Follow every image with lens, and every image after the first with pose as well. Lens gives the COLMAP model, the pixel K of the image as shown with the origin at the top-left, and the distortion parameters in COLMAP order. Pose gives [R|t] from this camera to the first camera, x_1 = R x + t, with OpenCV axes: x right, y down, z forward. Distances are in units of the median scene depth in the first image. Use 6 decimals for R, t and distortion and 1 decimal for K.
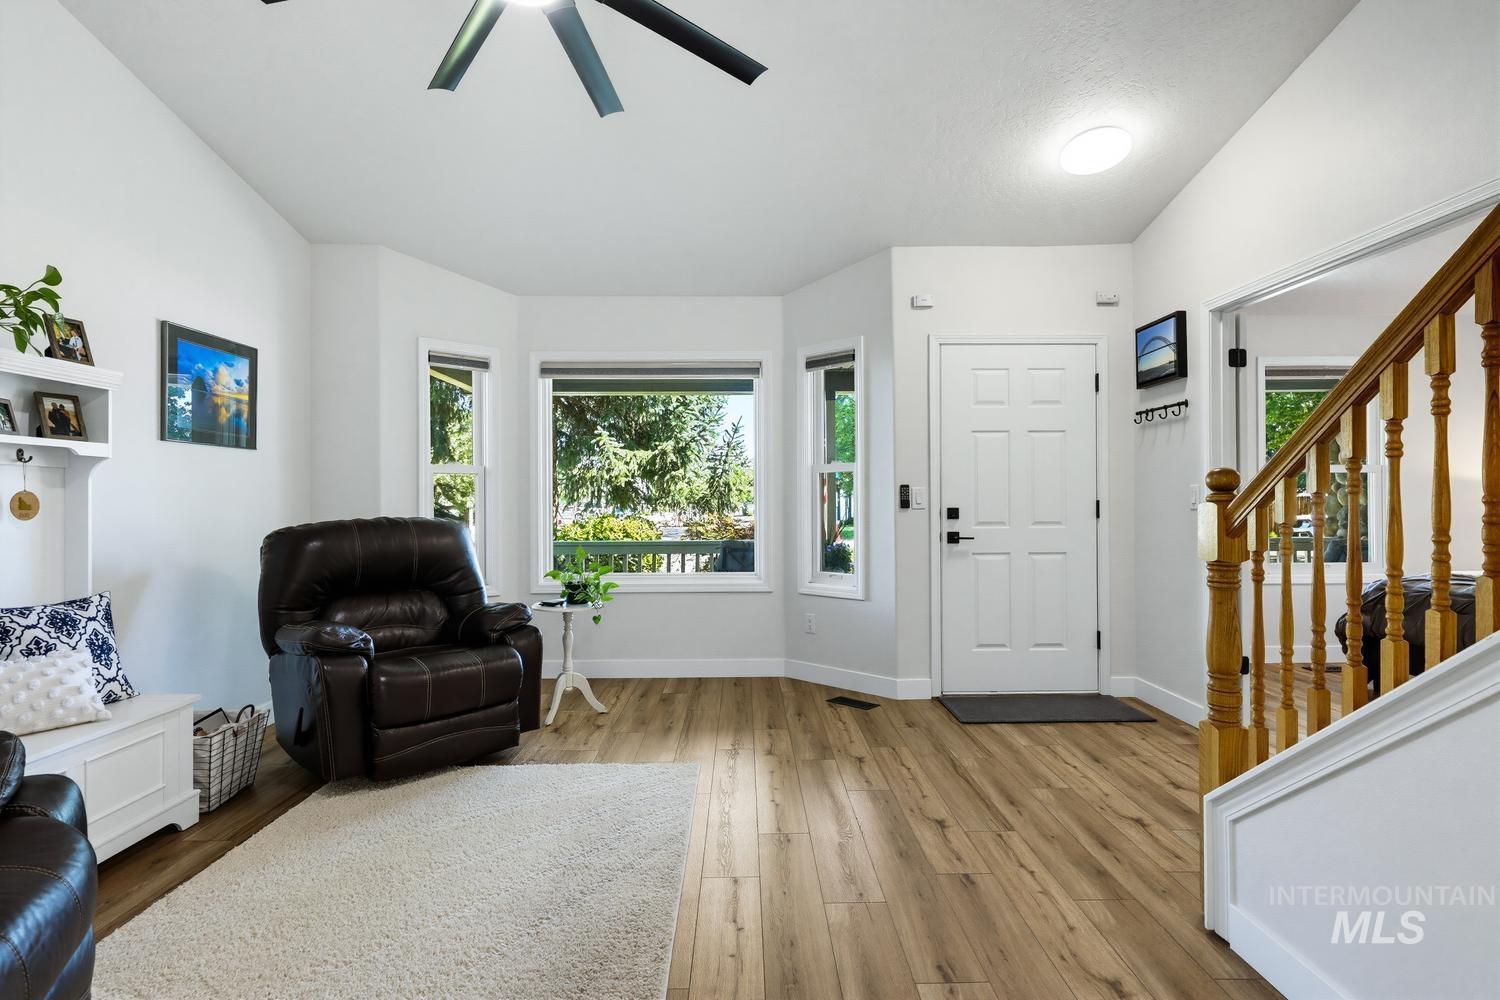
lens RADIAL K [[769.1, 0, 750.0], [0, 769.1, 500.0], [0, 0, 1]] dist [-0.000265, -0.000339]
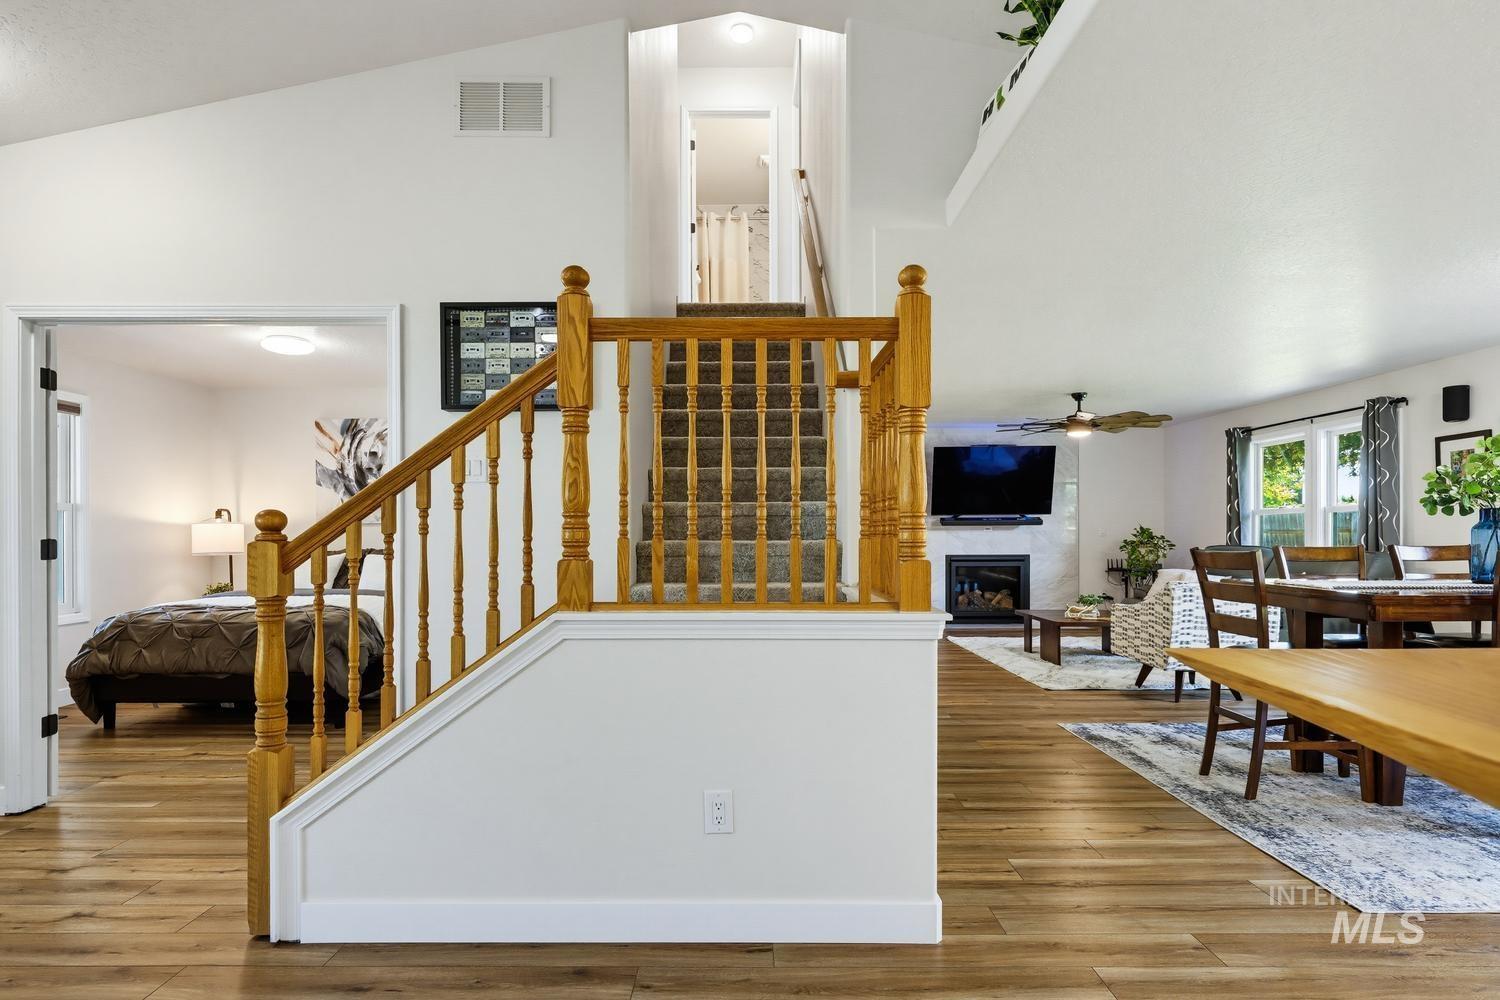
lens RADIAL K [[796.5, 0, 743.7], [0, 796.5, 534.1], [0, 0, 1]] dist [0.003034, -0.000371]
pose [[0.012801, 0.002881, 0.999914, -0.261549], [0.002379, 0.999993, -0.002912, -0.001364], [-0.999915, 0.002416, 0.012794, 0.173689]]
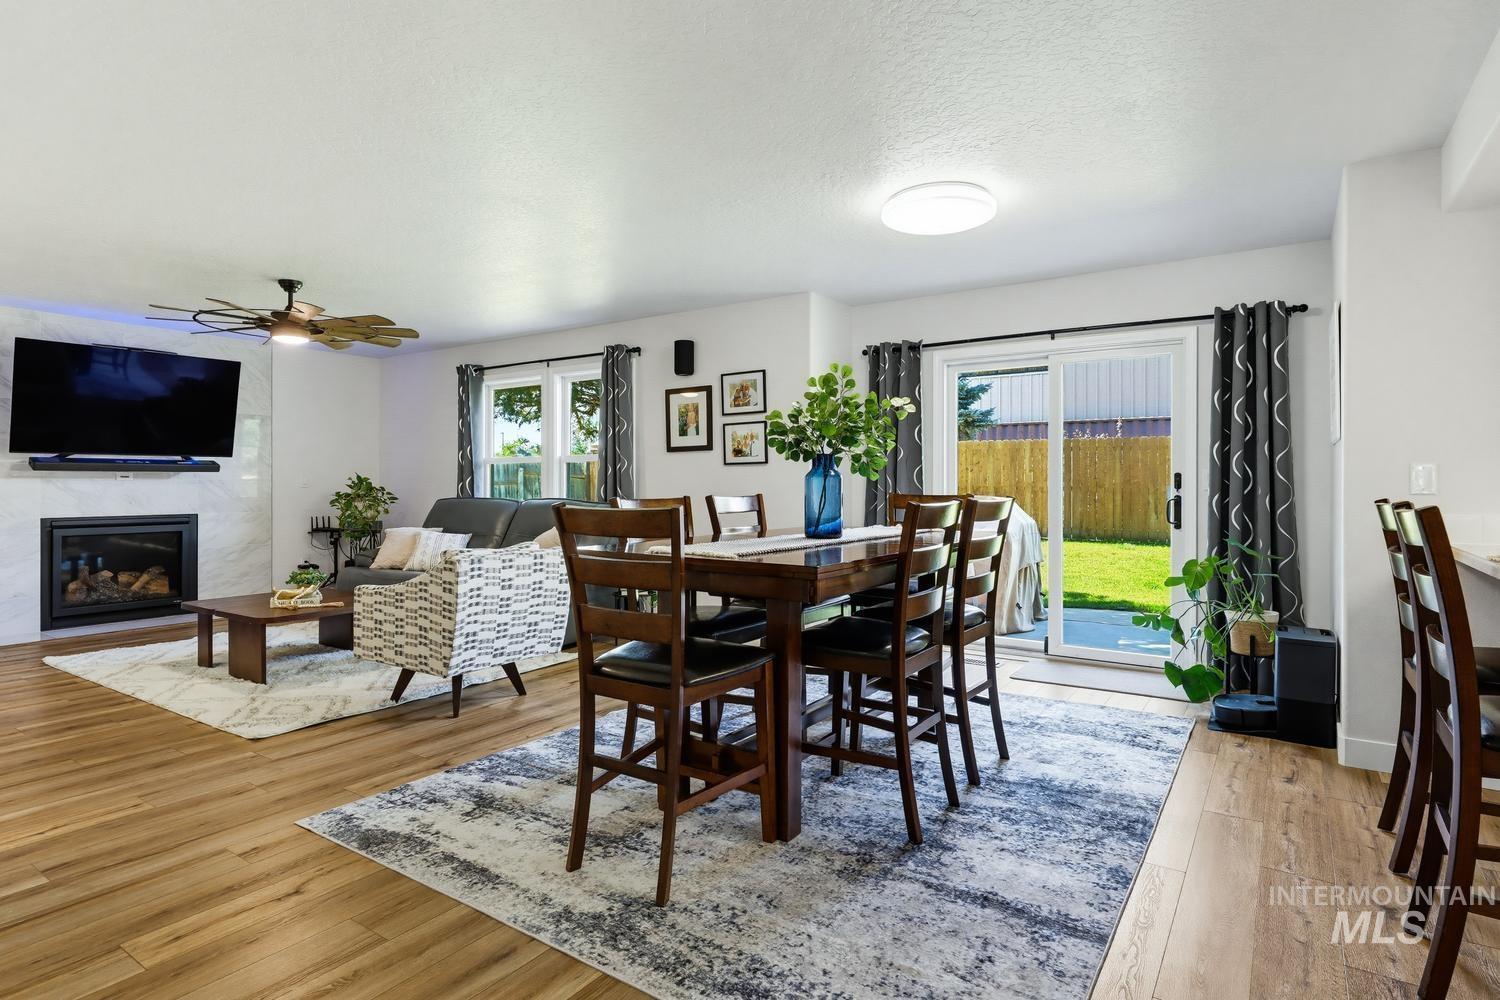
lens RADIAL K [[790.0, 0, 748.7], [0, 790.0, 485.7], [0, 0, 1]] dist [0.002666, -0.000774]
pose [[-0.820279, 0.003378, 0.571954, 0.268450], [0.003167, 0.999994, -0.001364, 0.001986], [-0.571955, 0.000693, -0.820285, 0.039841]]
